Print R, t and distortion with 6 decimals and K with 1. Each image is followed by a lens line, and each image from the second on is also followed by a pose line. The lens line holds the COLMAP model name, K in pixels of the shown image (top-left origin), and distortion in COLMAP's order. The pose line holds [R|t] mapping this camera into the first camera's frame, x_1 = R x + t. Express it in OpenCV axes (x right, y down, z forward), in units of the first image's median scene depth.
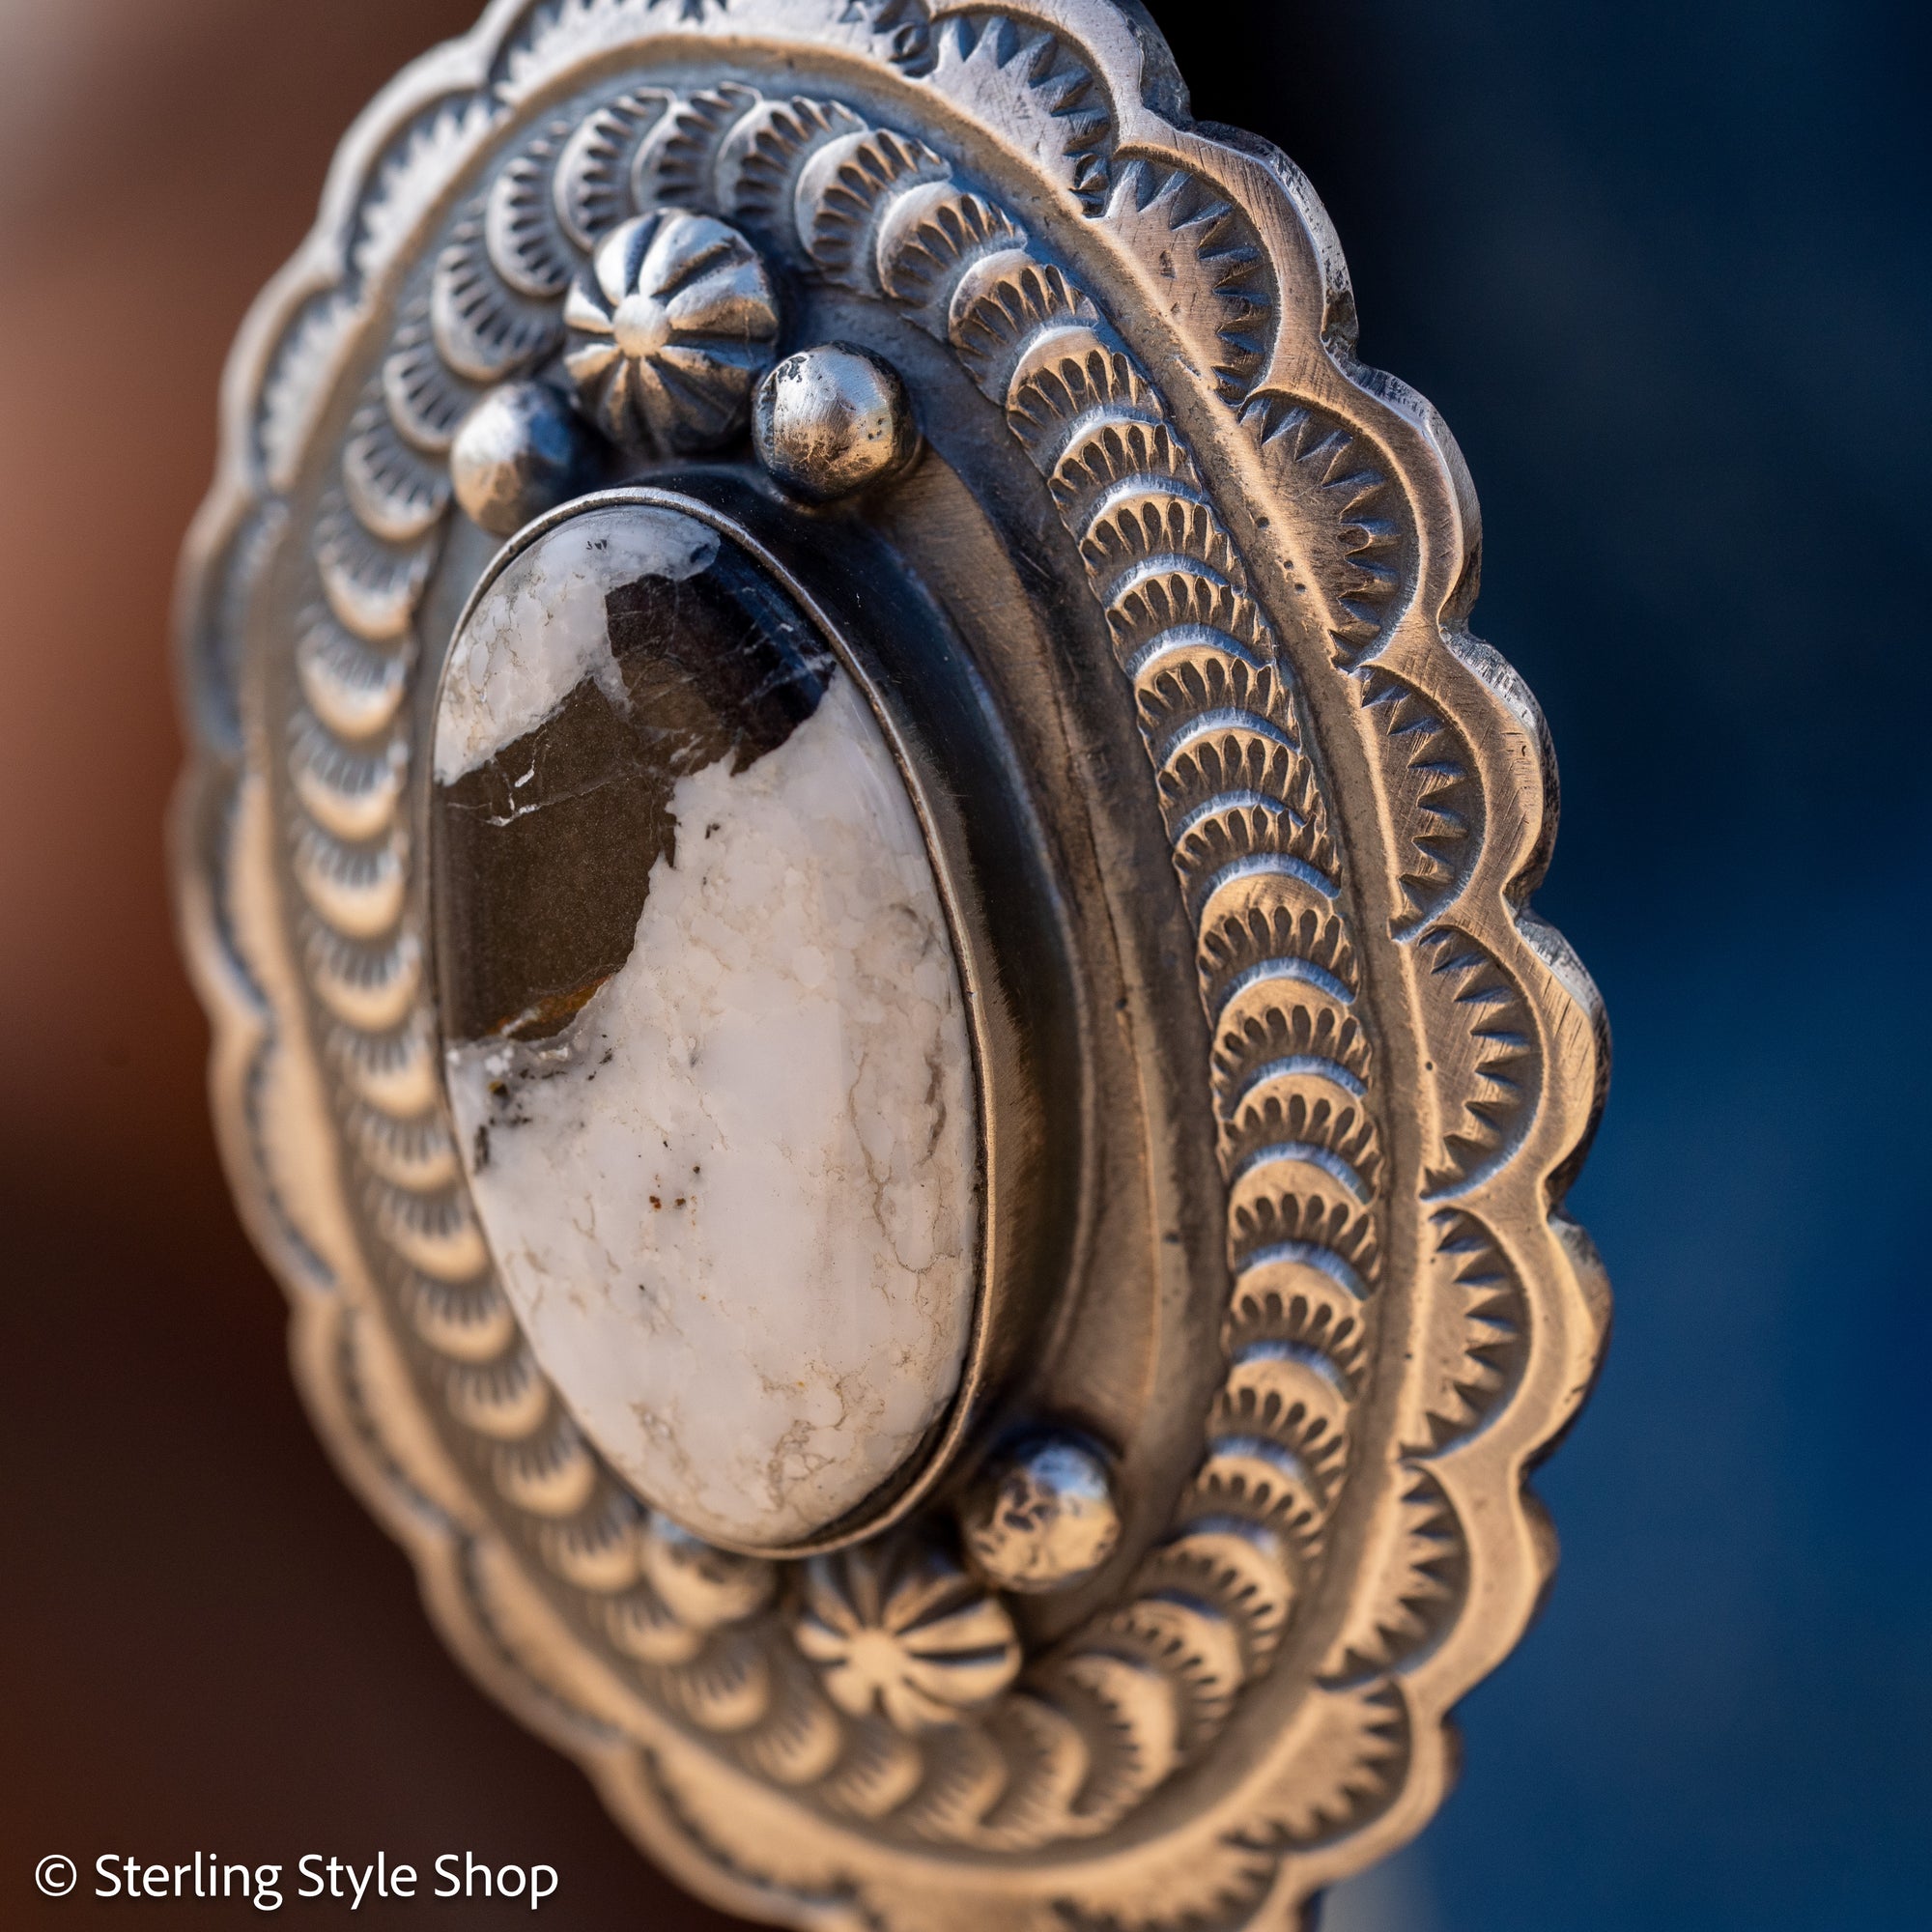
lens RADIAL K [[14321.1, 0, 966.0], [0, 14321.1, 966.0], [0, 0, 1]] dist [-0.468748, -15.054805]
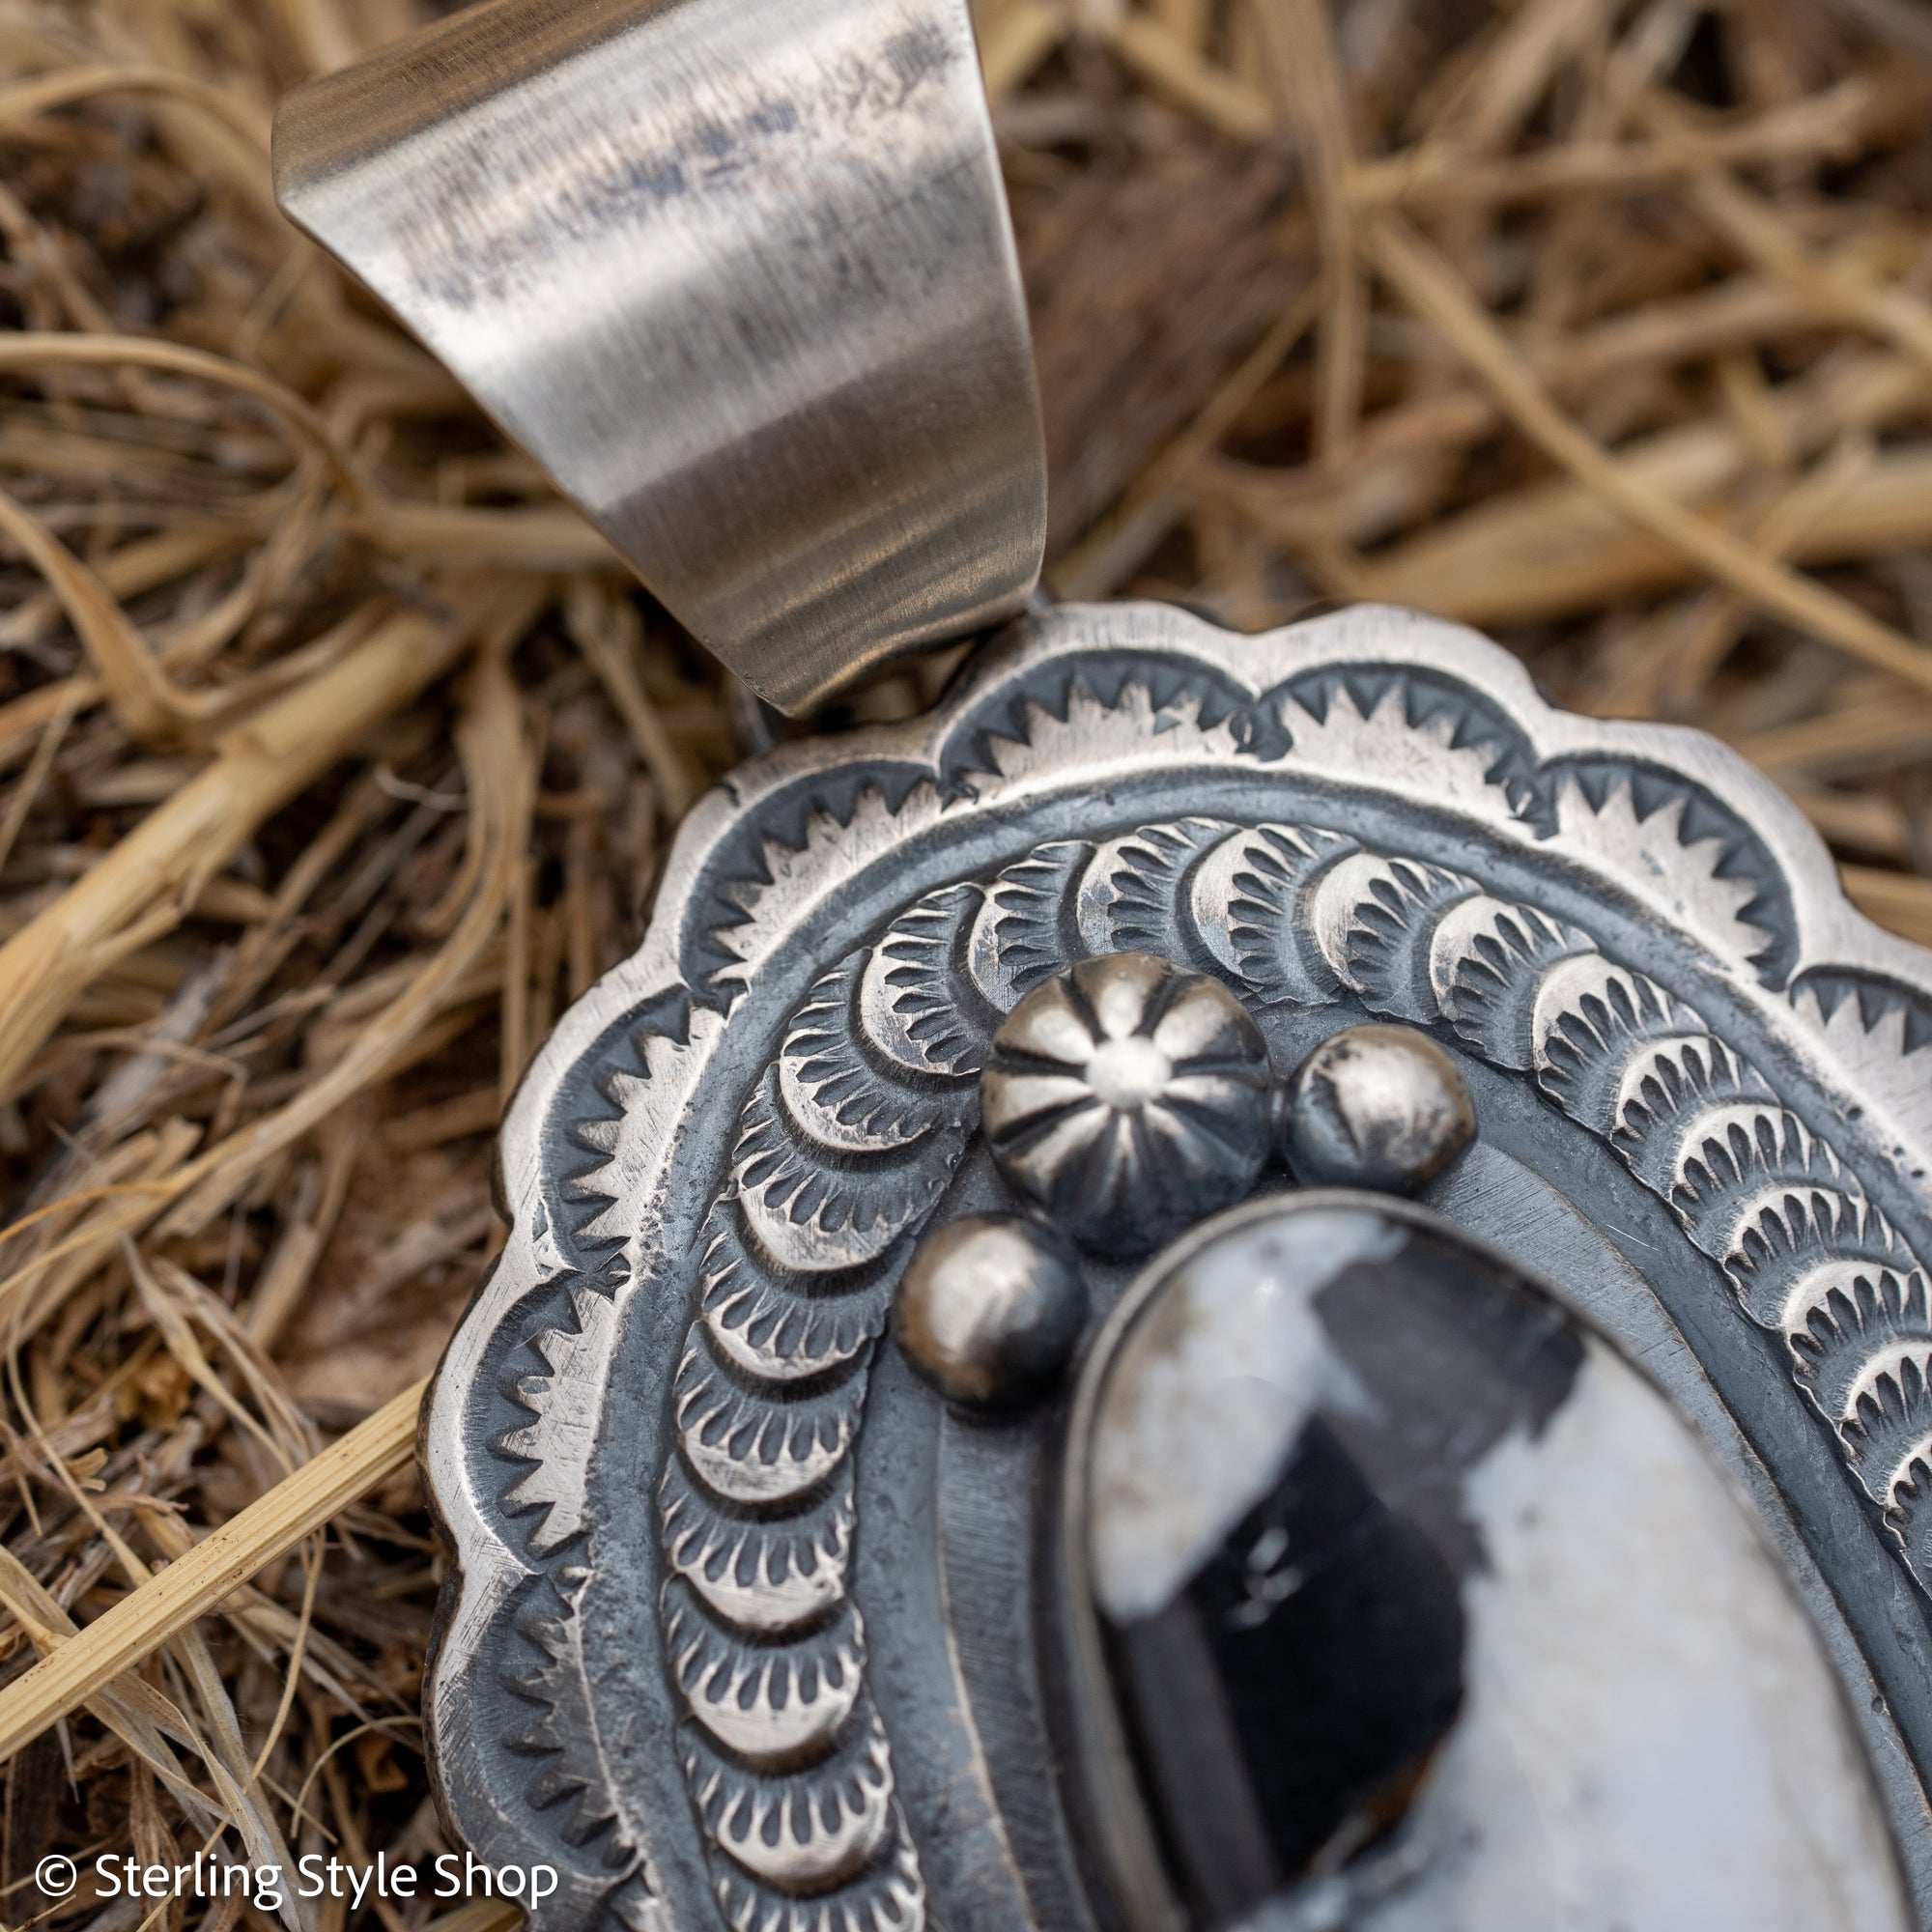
lens RADIAL K [[14321.1, 0, 966.0], [0, 14321.1, 966.0], [0, 0, 1]] dist [-0.468748, -15.054805]
pose [[0.801016, -0.155379, 0.578126, -0.511348], [0.375899, 0.882154, -0.283733, 0.182673], [-0.465910, 0.444592, 0.765026, 0.366076]]
